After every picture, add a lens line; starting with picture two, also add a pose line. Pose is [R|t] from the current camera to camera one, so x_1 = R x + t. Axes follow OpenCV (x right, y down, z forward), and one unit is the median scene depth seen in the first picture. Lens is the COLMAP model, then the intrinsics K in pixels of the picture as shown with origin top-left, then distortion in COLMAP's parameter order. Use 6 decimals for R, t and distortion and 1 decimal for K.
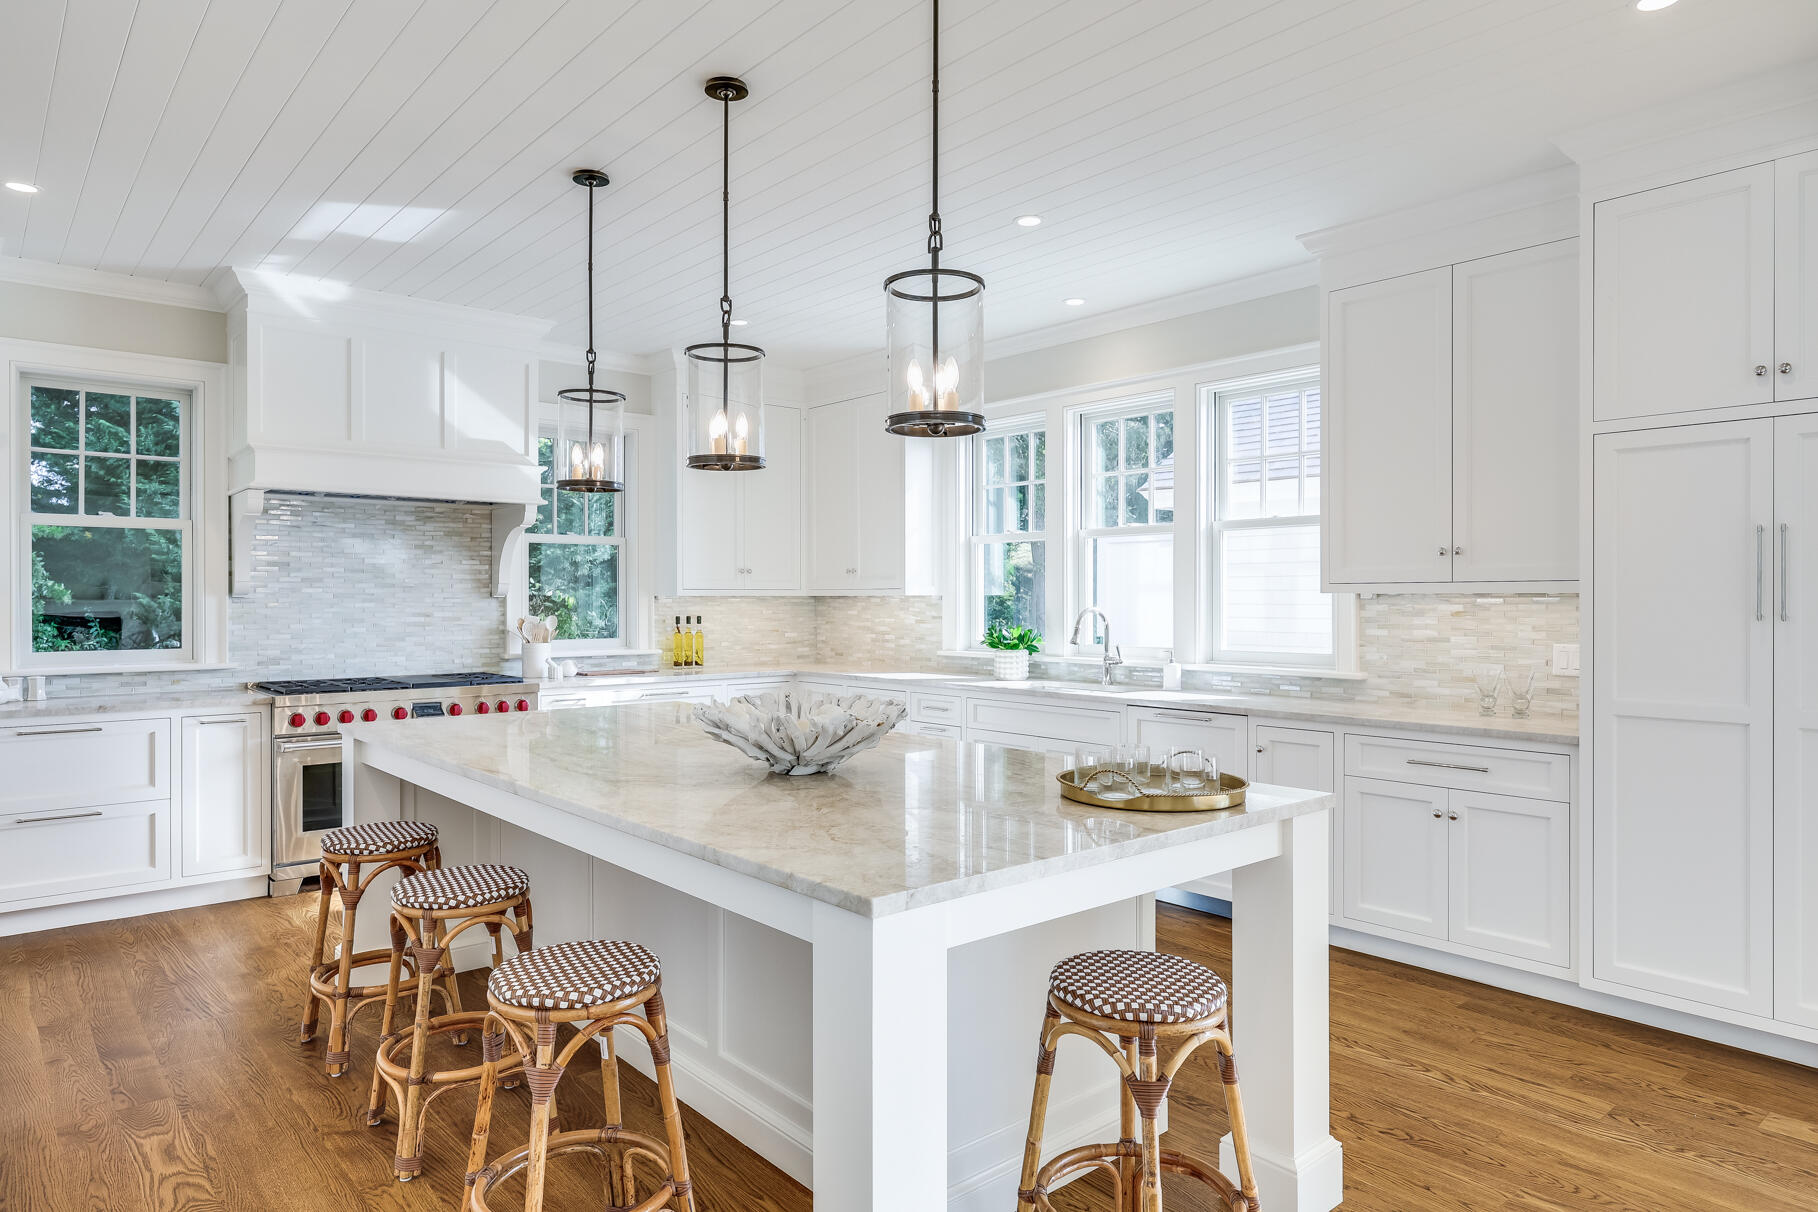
lens RADIAL K [[1103.4, 0, 909.0], [0, 1103.4, 606.0], [0, 0, 1]] dist [-0.000784, 0.000247]
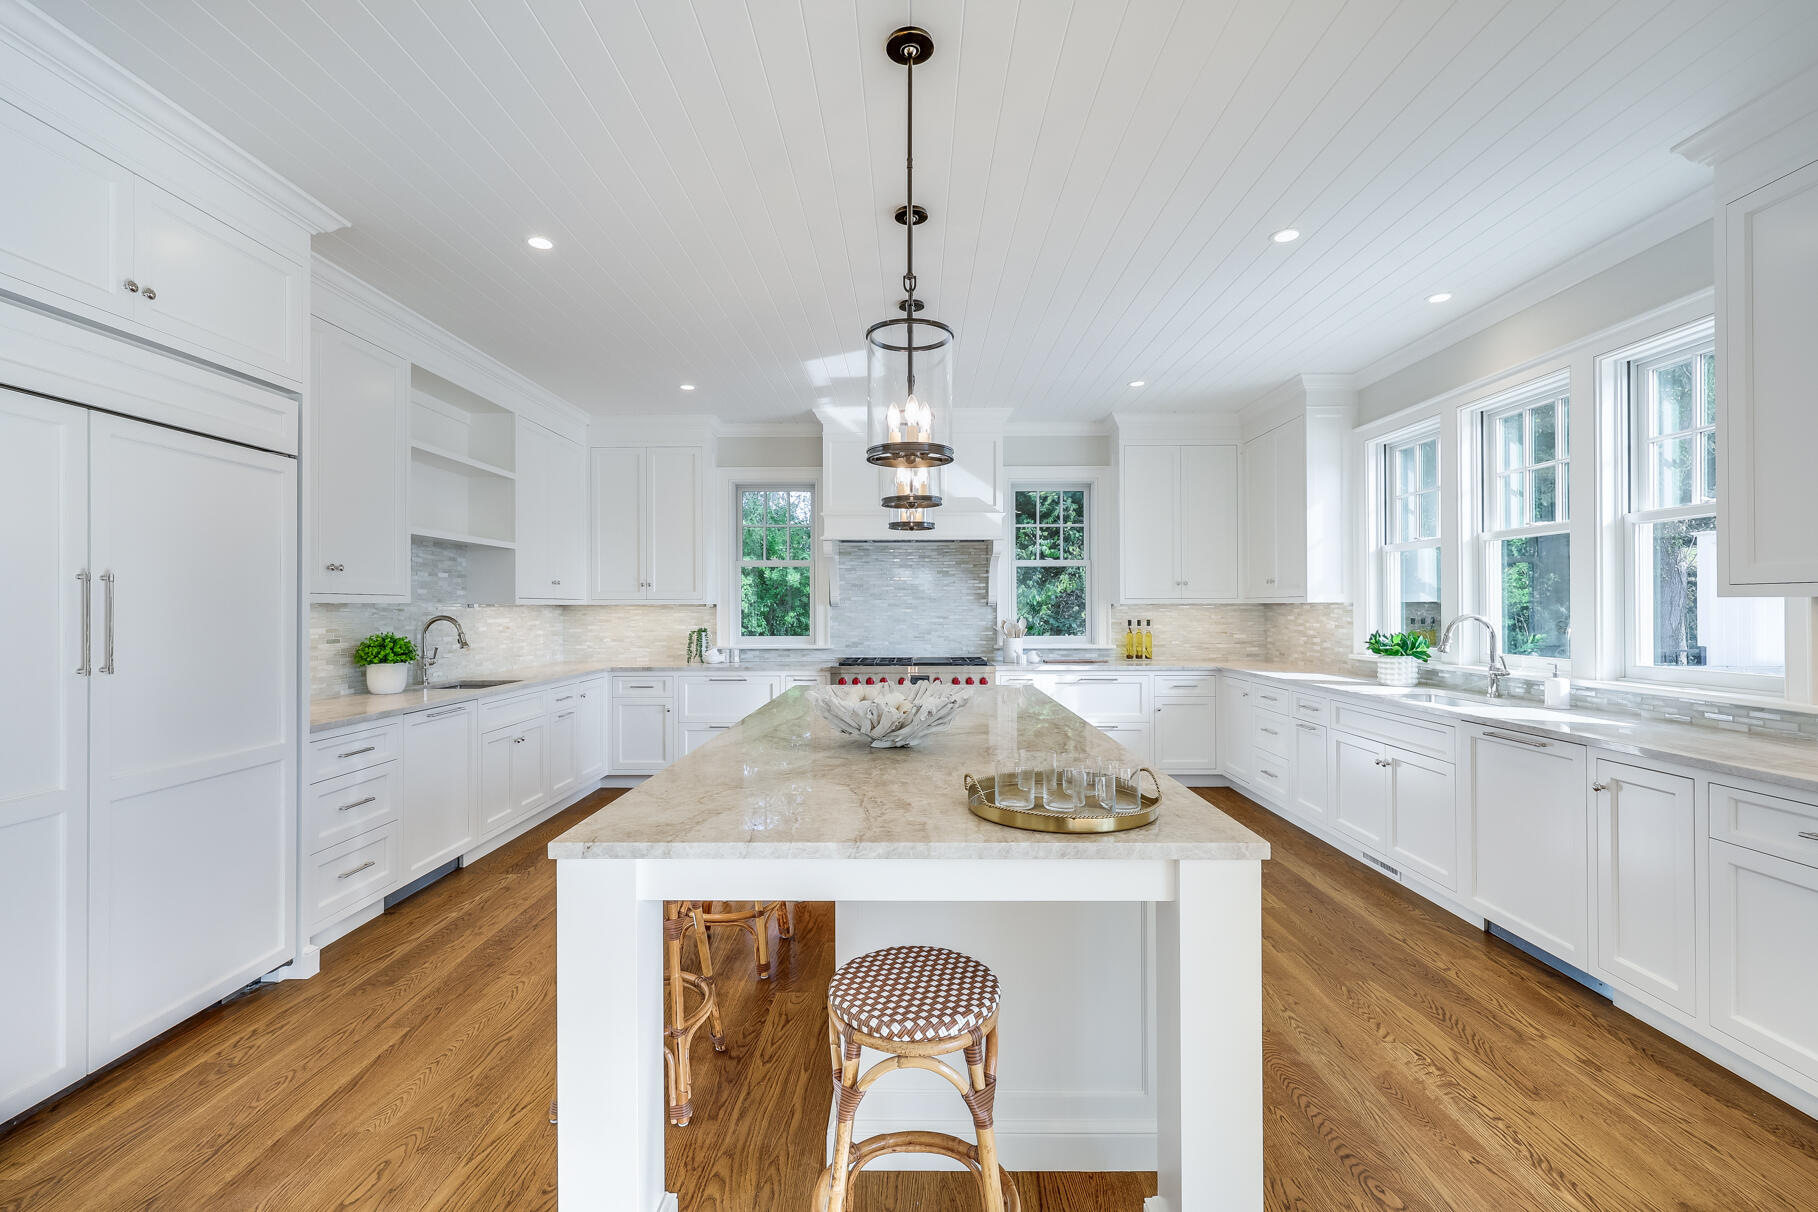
lens RADIAL K [[793.4, 0, 904.5], [0, 793.4, 604.3], [0, 0, 1]] dist [0.000464, 0.000017]
pose [[0.749758, -0.004148, -0.661699, 0.265731], [-0.001674, 0.999965, -0.008166, -0.000843], [0.661710, 0.007231, 0.749725, 0.175463]]
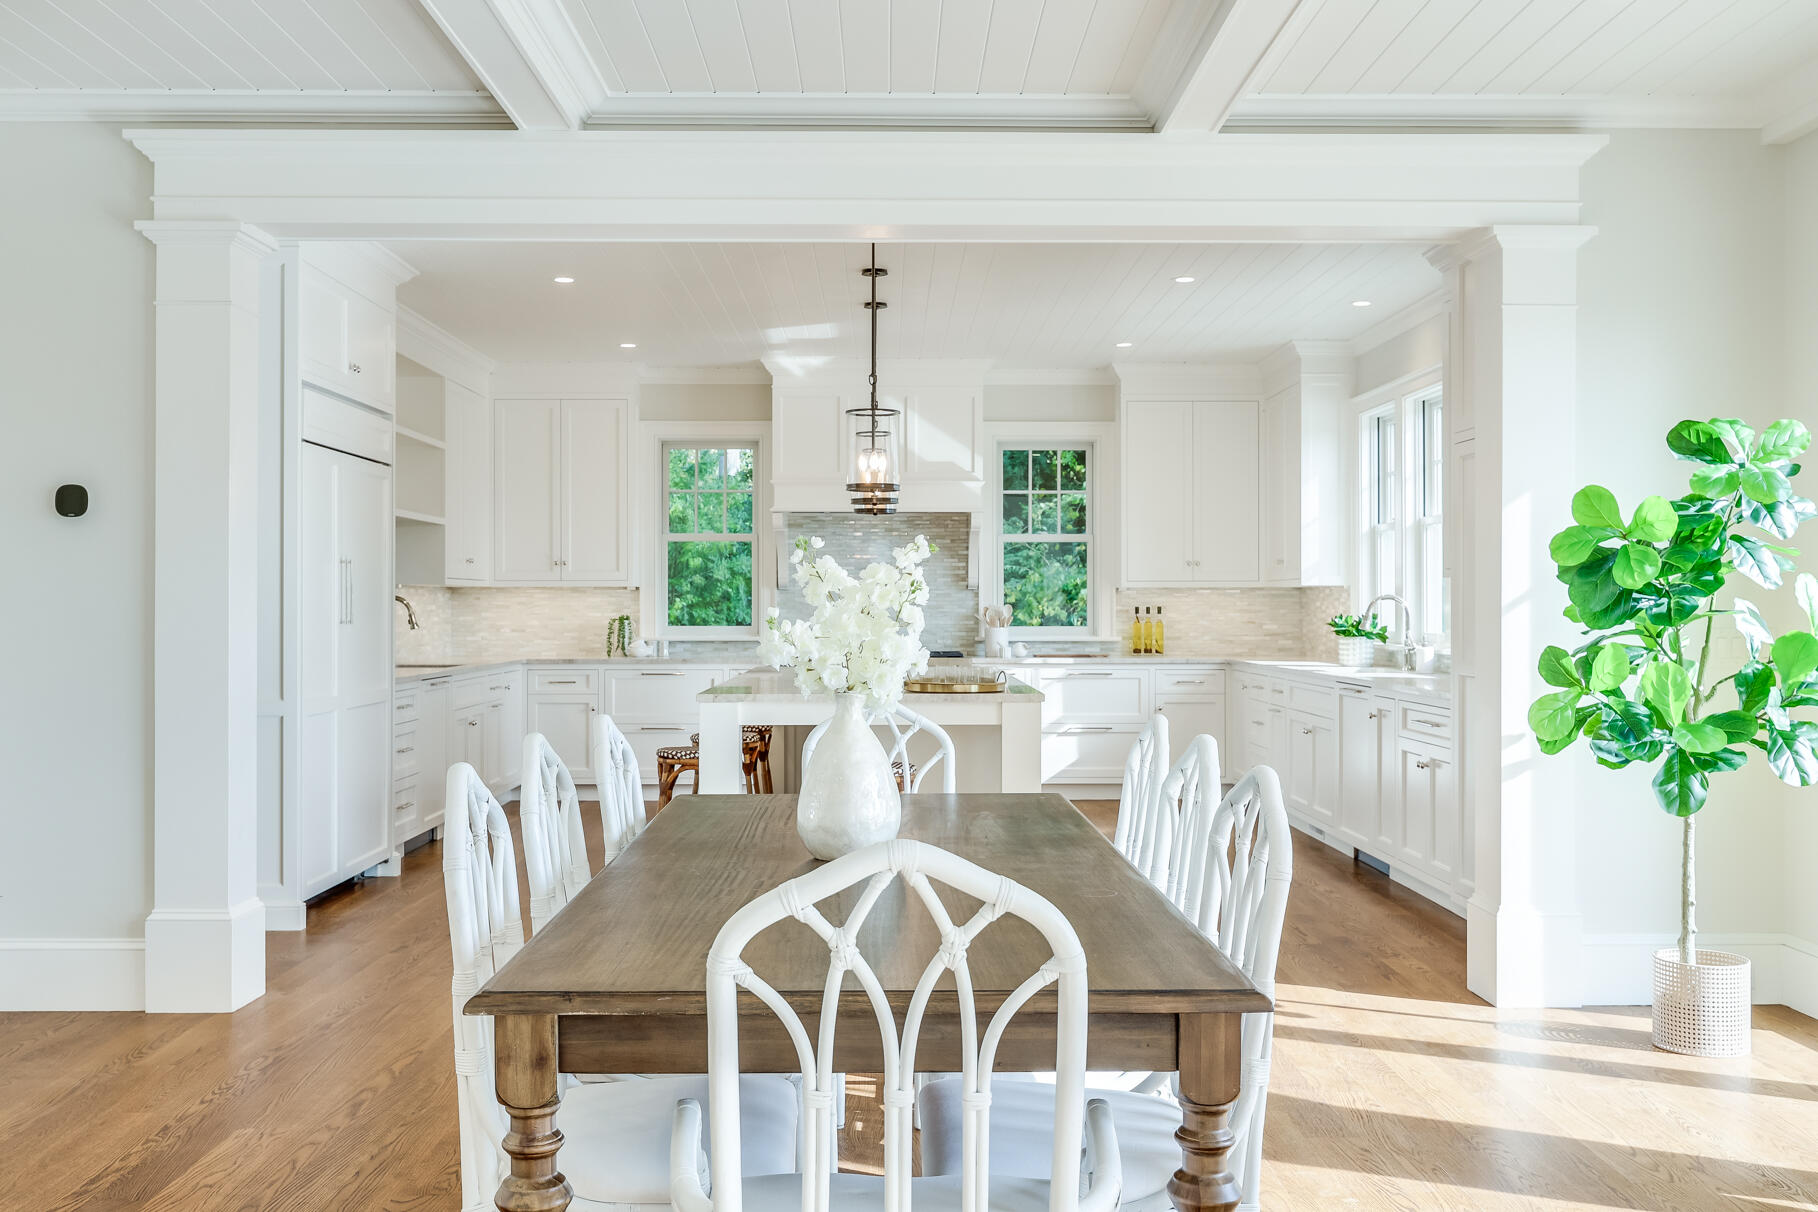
lens RADIAL K [[1713.4, 0, 909.0], [0, 1713.4, 606.0], [0, 0, 1]] dist [0.015234, 0.004260]
pose [[0.766479, 0.000115, -0.642269, 0.895461], [-0.003878, 0.999983, -0.004449, 0.022104], [0.642257, 0.005901, 0.766466, -0.542450]]
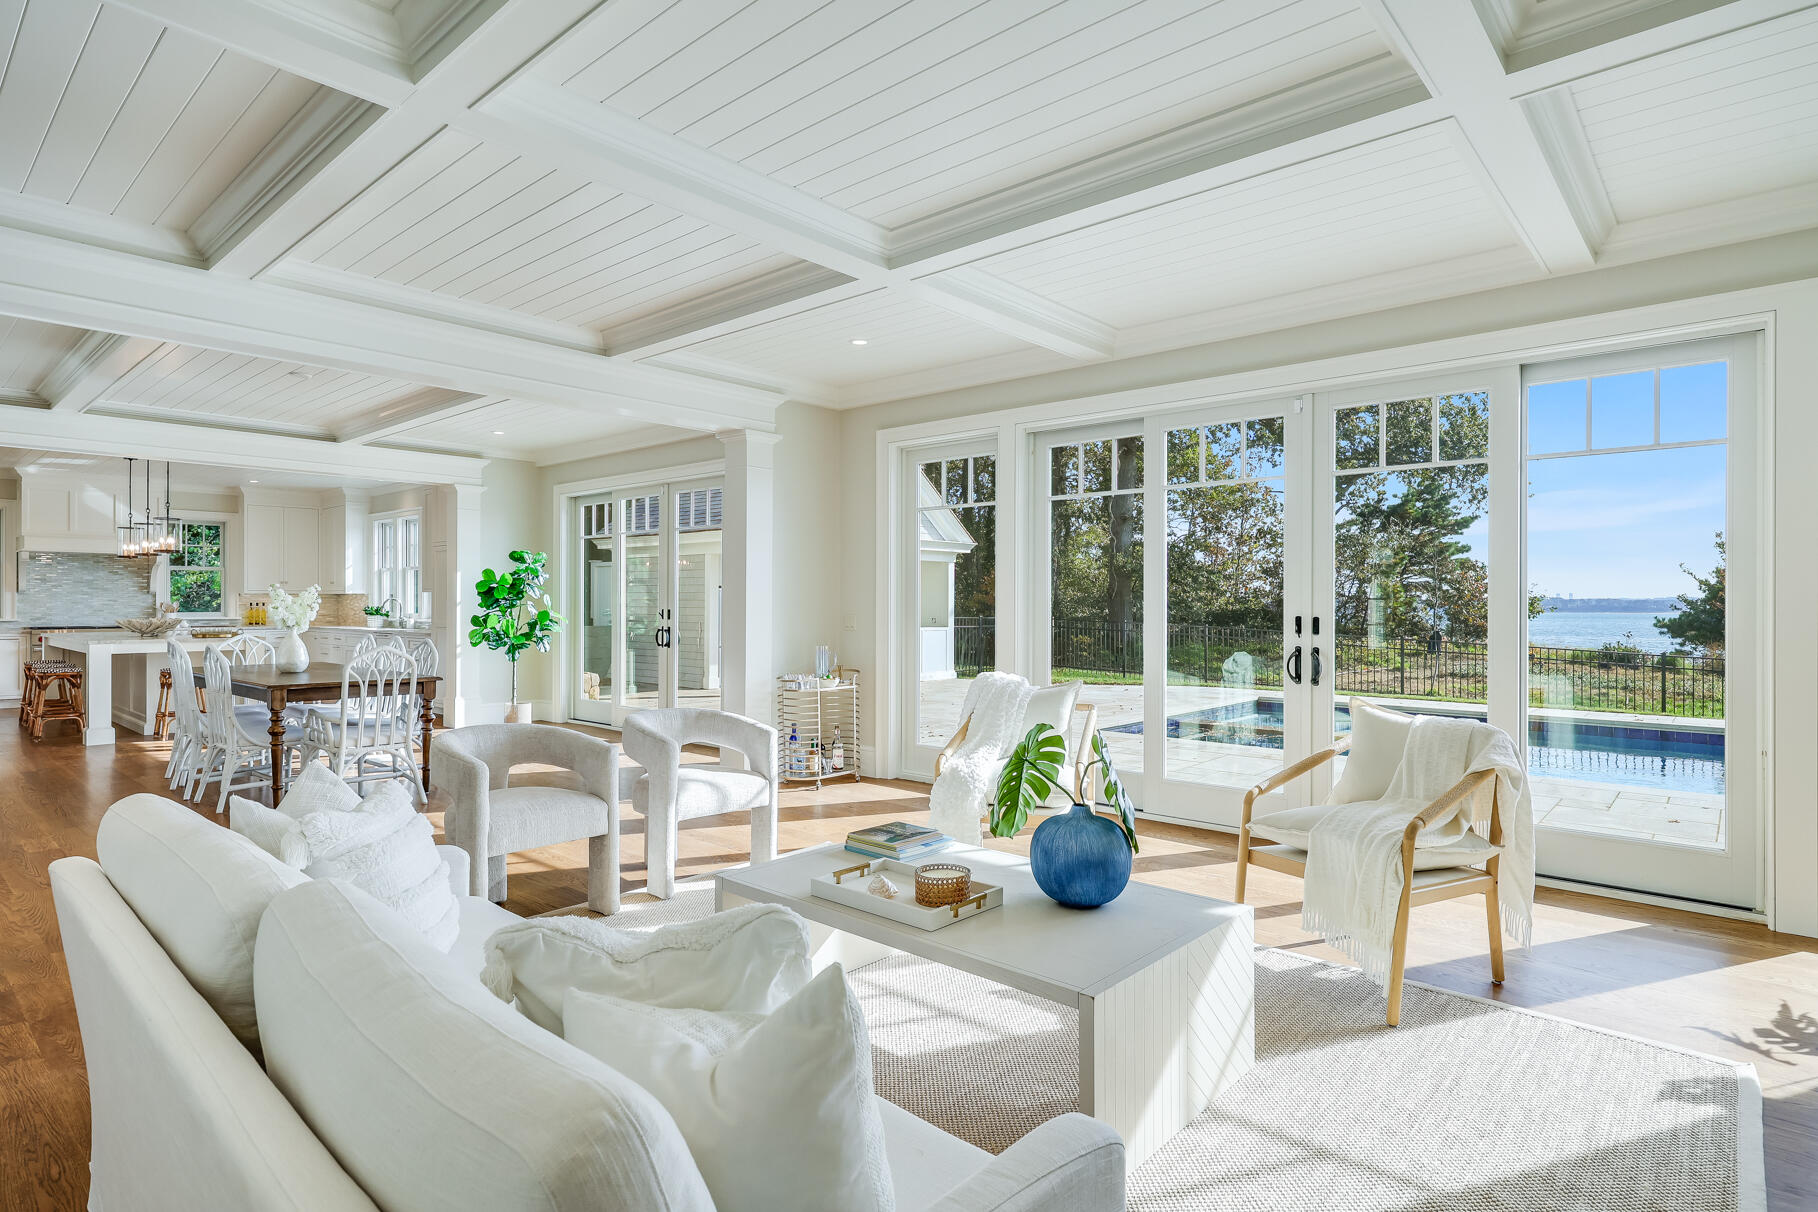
lens RADIAL K [[951.8, 0, 901.2], [0, 951.8, 599.7], [0, 0, 1]] dist [0.000616, 0.000633]
pose [[0.991983, 0.003207, 0.126327, 1.113354], [-0.001951, 0.999947, -0.010061, 0.026423], [-0.126353, 0.009734, 0.991938, -1.413210]]
